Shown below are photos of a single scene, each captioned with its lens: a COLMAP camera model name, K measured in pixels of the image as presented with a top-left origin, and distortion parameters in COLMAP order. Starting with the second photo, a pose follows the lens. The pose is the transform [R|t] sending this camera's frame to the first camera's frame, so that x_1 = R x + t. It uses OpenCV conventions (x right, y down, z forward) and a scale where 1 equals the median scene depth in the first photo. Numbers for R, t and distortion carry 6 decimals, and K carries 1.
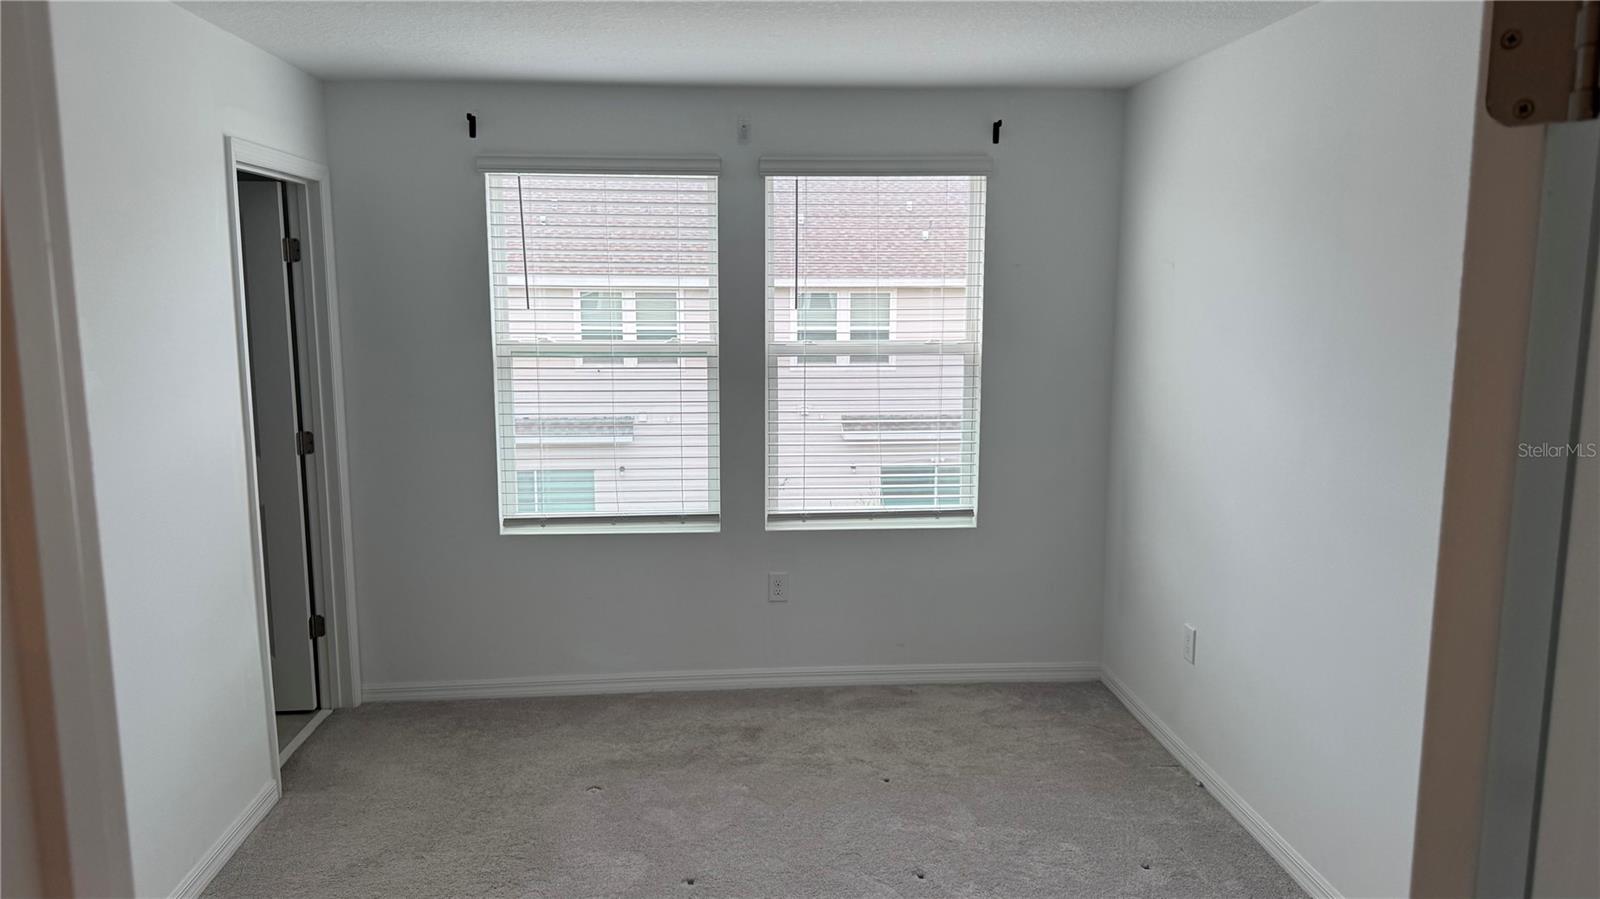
lens RADIAL K [[1112.4, 0, 803.1], [0, 1112.4, 460.3], [0, 0, 1]] dist [0.066263, -0.075419]
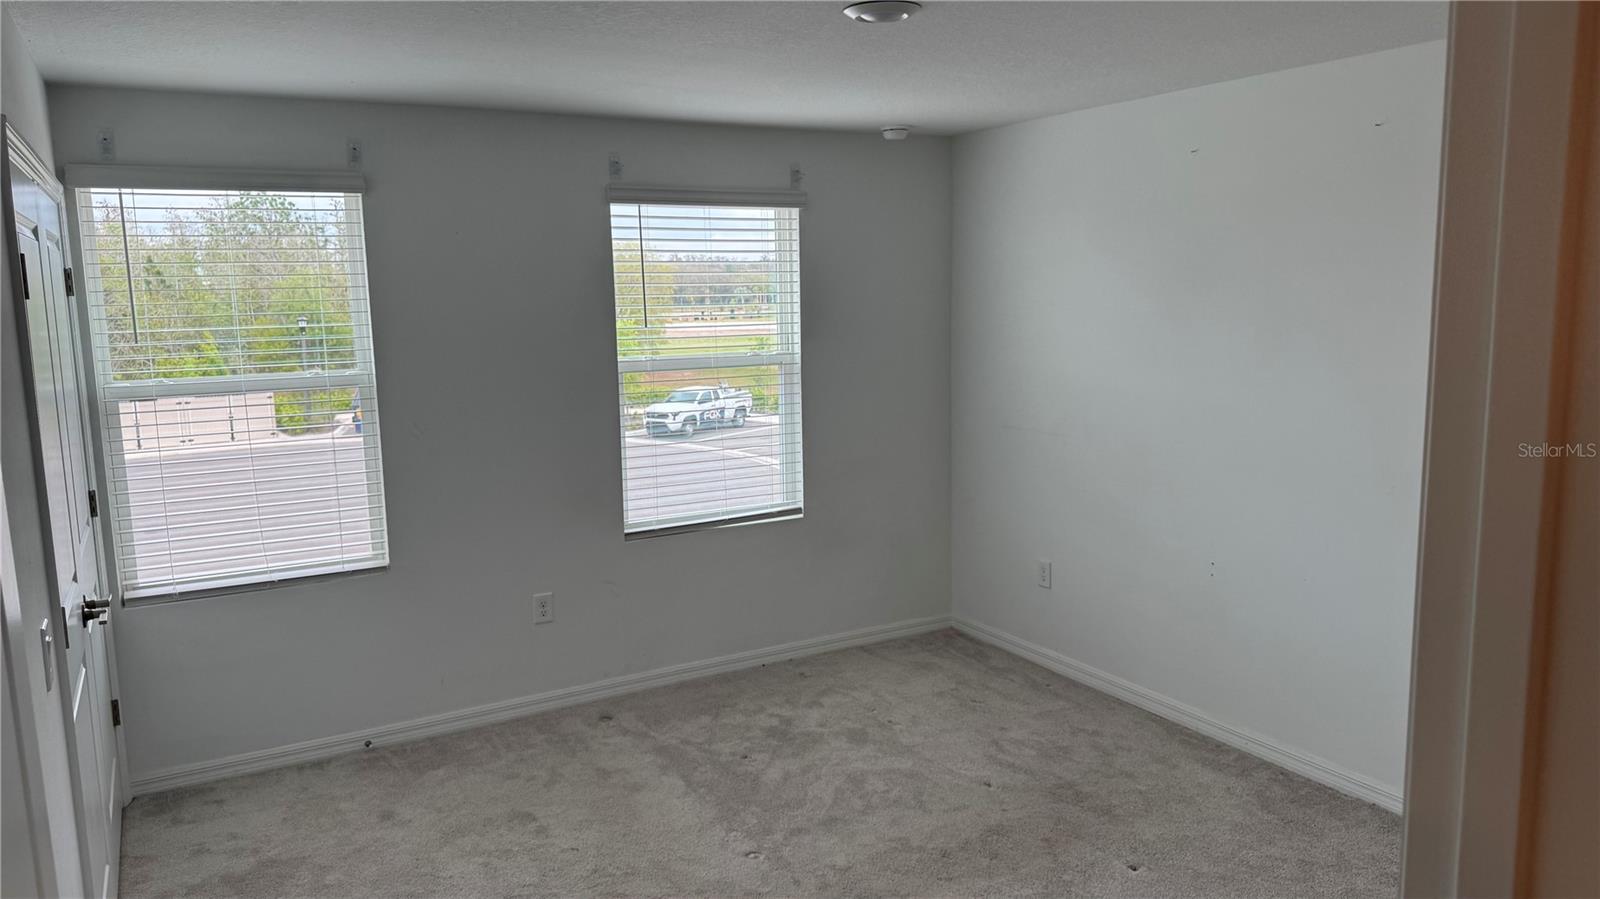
lens RADIAL K [[1112.4, 0, 803.1], [0, 1112.4, 460.3], [0, 0, 1]] dist [0.066263, -0.075419]
pose [[0.904054, -0.081103, 0.419652, -0.486625], [0.090023, 0.995939, -0.001459, 0.006703], [-0.417829, 0.039097, 0.907684, -0.032606]]
